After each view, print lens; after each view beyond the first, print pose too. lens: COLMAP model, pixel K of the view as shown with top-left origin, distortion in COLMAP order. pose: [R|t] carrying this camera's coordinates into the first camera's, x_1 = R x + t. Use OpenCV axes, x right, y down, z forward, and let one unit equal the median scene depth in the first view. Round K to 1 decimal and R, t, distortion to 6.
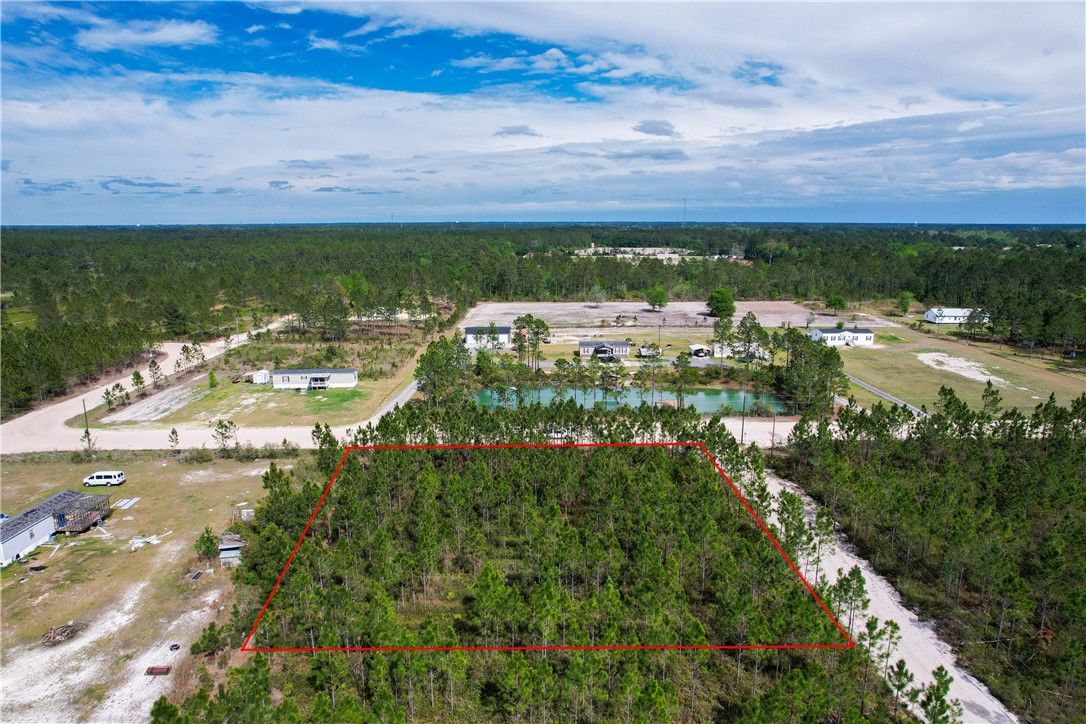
lens RADIAL K [[691.7, 0, 552.9], [0, 691.7, 368.8], [0, 0, 1]] dist [-0.055098, 0.044197]
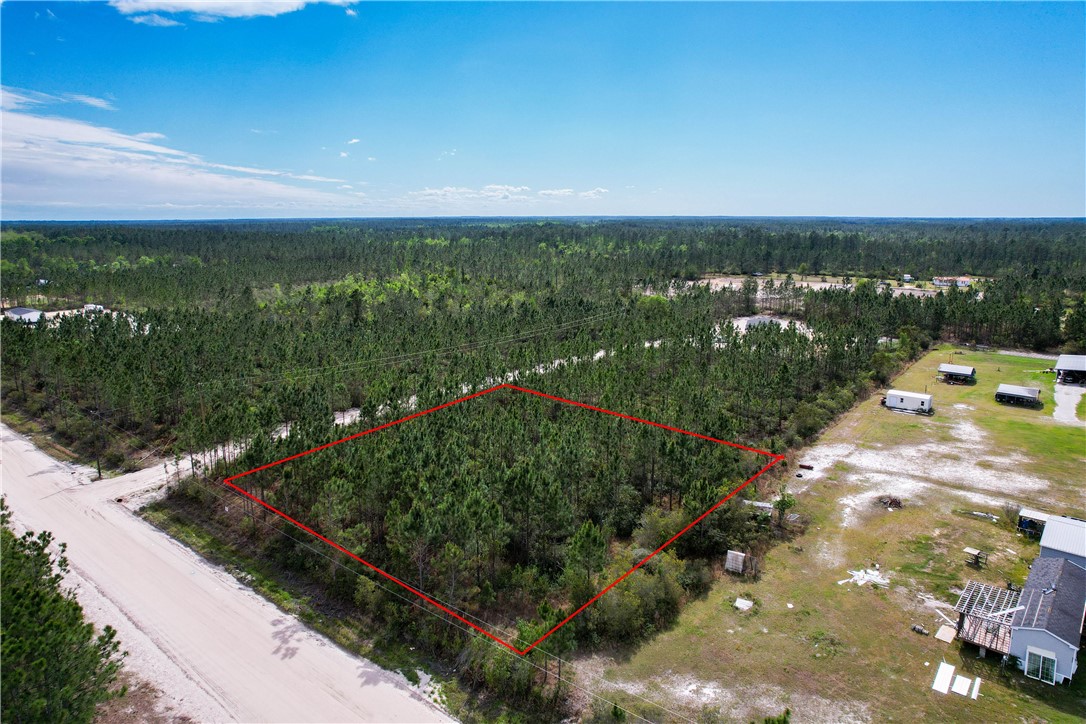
lens RADIAL K [[691.7, 0, 551.3], [0, 691.7, 363.3], [0, 0, 1]] dist [-0.055098, 0.044197]
pose [[-0.753274, -0.136596, 0.643365, -0.222840], [0.141550, 0.921603, 0.361402, -0.082597], [-0.642294, 0.363304, -0.674885, 0.466790]]
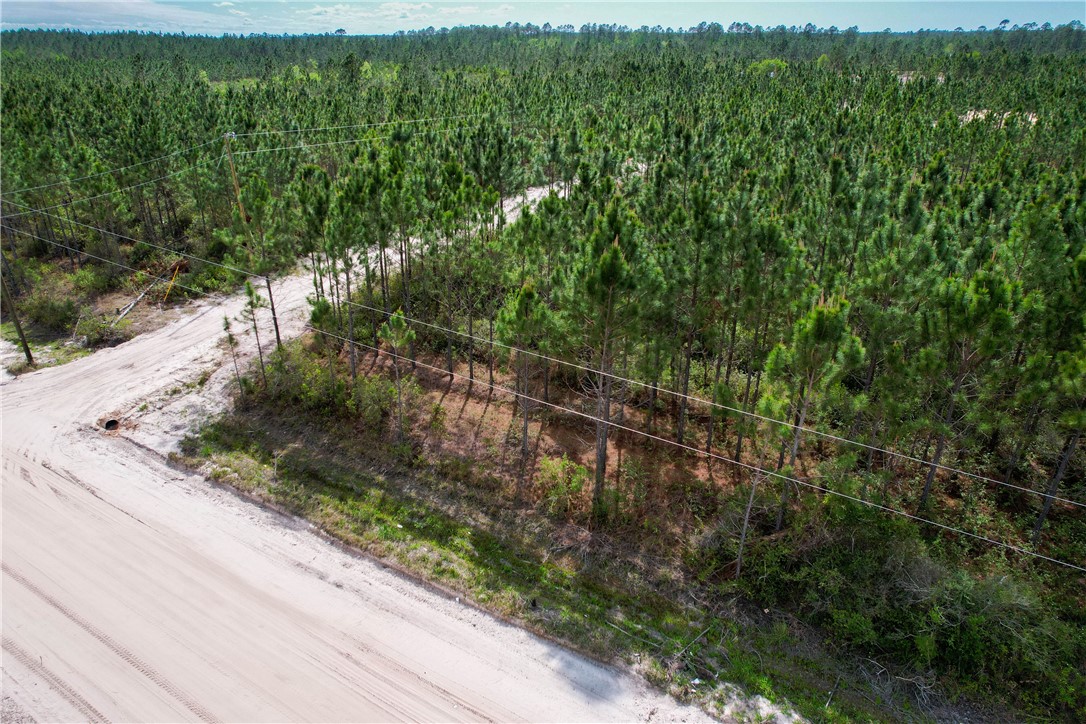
lens RADIAL K [[691.7, 0, 546.3], [0, 691.7, 369.5], [0, 0, 1]] dist [-0.055098, 0.044197]
pose [[-0.828559, -0.241477, 0.505152, -0.023379], [0.123600, 0.801073, 0.585666, -0.014255], [-0.546088, 0.547696, -0.633890, 0.437510]]
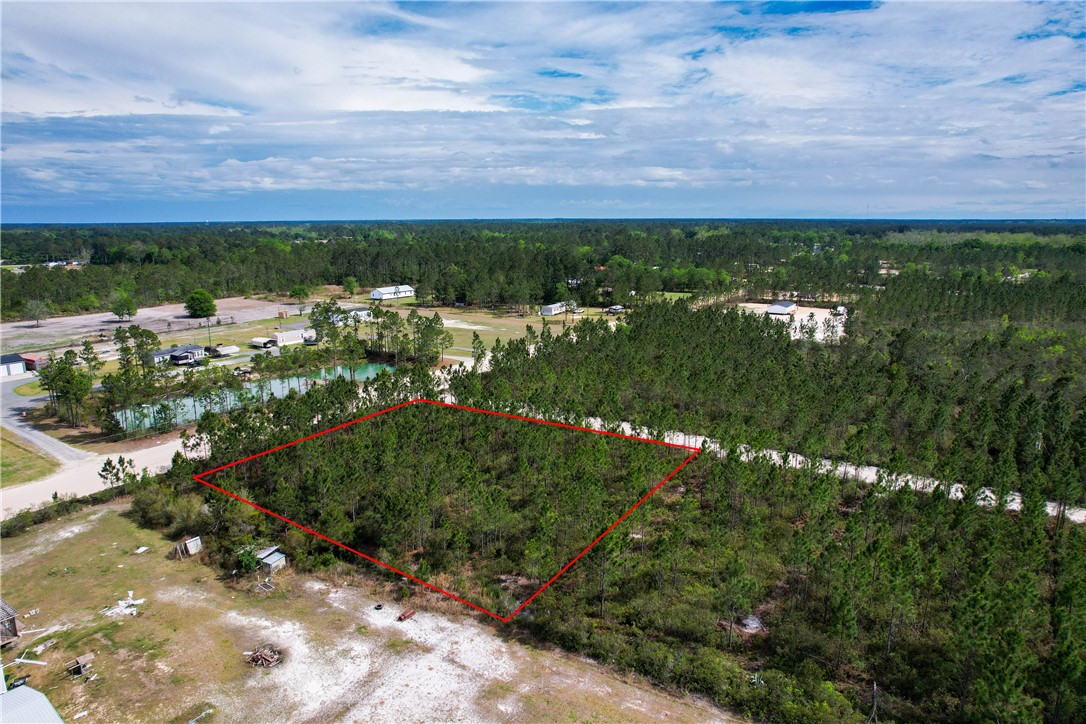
lens RADIAL K [[691.7, 0, 548.7], [0, 691.7, 356.2], [0, 0, 1]] dist [-0.055098, 0.044197]
pose [[0.571202, -0.164978, 0.804058, -0.260035], [0.177233, 0.981274, 0.075434, -0.005433], [-0.801447, 0.099417, 0.589745, 0.017323]]
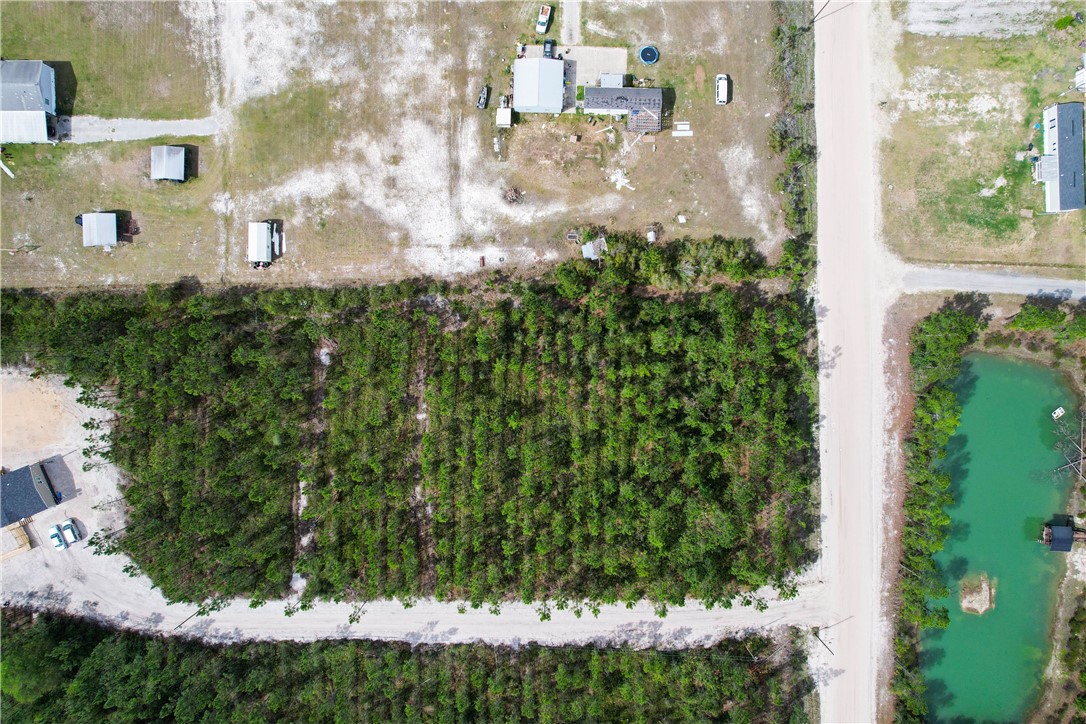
lens RADIAL K [[691.7, 0, 547.9], [0, 691.7, 358.9], [0, 0, 1]] dist [-0.055098, 0.044197]
pose [[-0.022481, 0.999473, 0.023405, -0.067245], [-0.210582, -0.027619, 0.977186, -0.337768], [0.977318, 0.017039, 0.211092, 0.151121]]
